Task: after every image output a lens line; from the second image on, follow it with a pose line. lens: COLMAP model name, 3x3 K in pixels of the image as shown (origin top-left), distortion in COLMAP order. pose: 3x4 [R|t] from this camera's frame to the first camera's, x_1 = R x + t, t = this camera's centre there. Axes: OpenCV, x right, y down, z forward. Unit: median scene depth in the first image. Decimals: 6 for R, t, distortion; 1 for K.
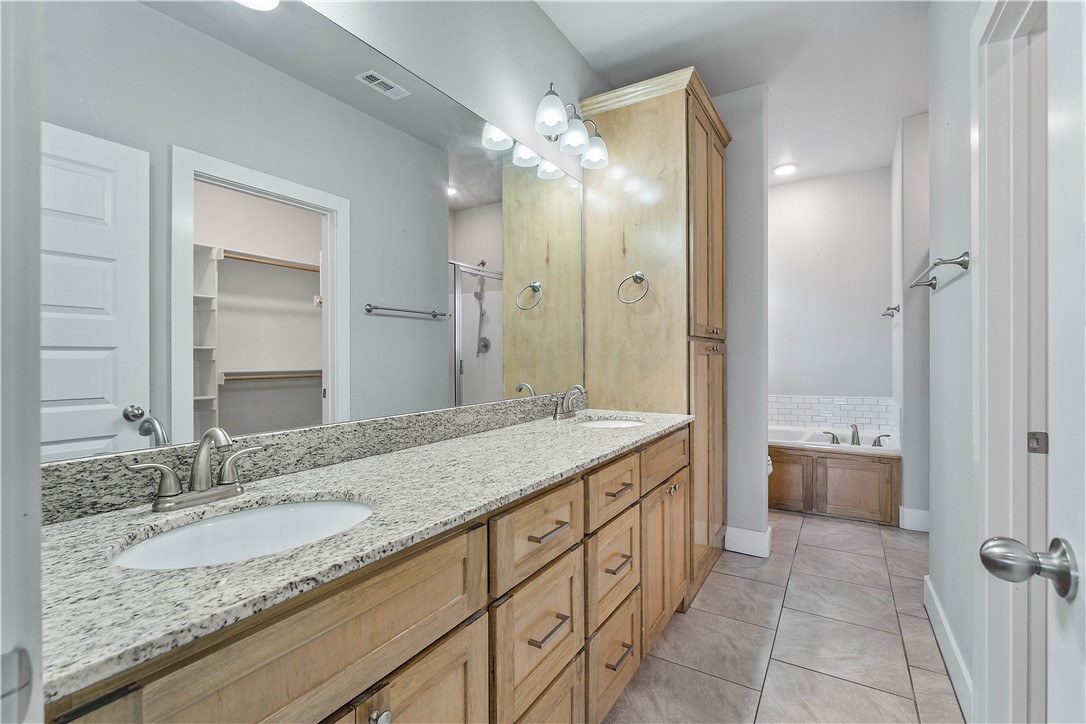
lens RADIAL K [[491.7, 0, 543.0], [0, 491.7, 362.0], [0, 0, 1]] dist [-0.000196, -0.000079]
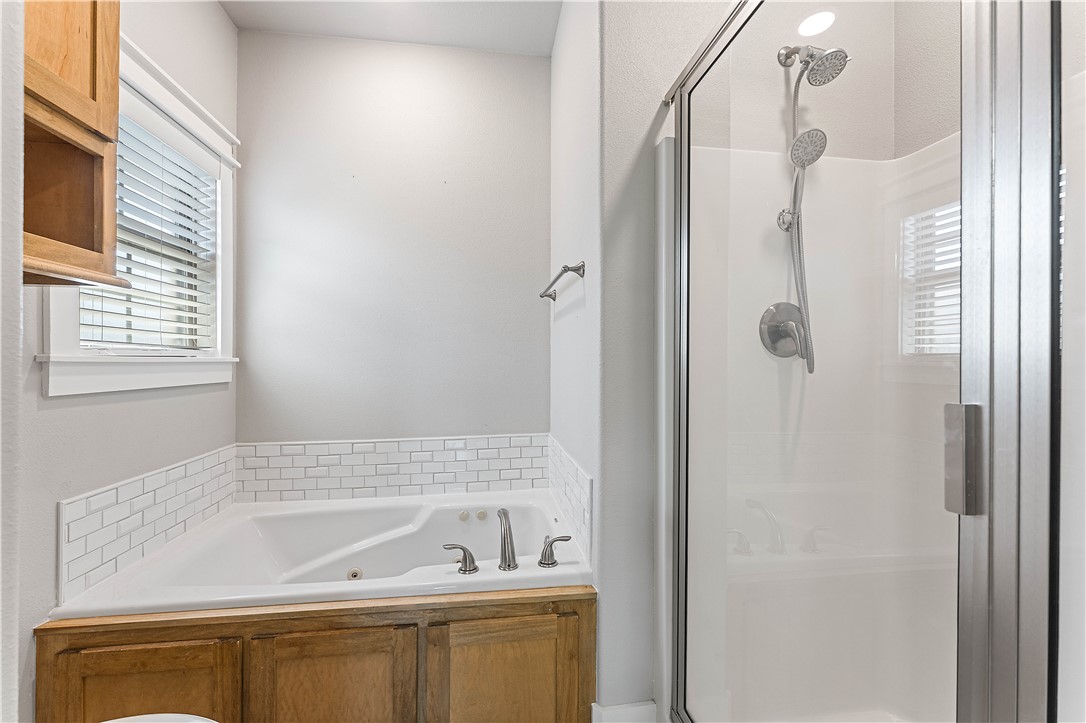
lens RADIAL K [[437.9, 0, 540.3], [0, 437.9, 358.4], [0, 0, 1]] dist [0.000739, 0.000187]
pose [[0.772470, 0.012139, 0.634935, 0.401194], [0.001290, 0.999785, -0.020683, -0.011957], [-0.635050, 0.016796, 0.772289, 0.666732]]
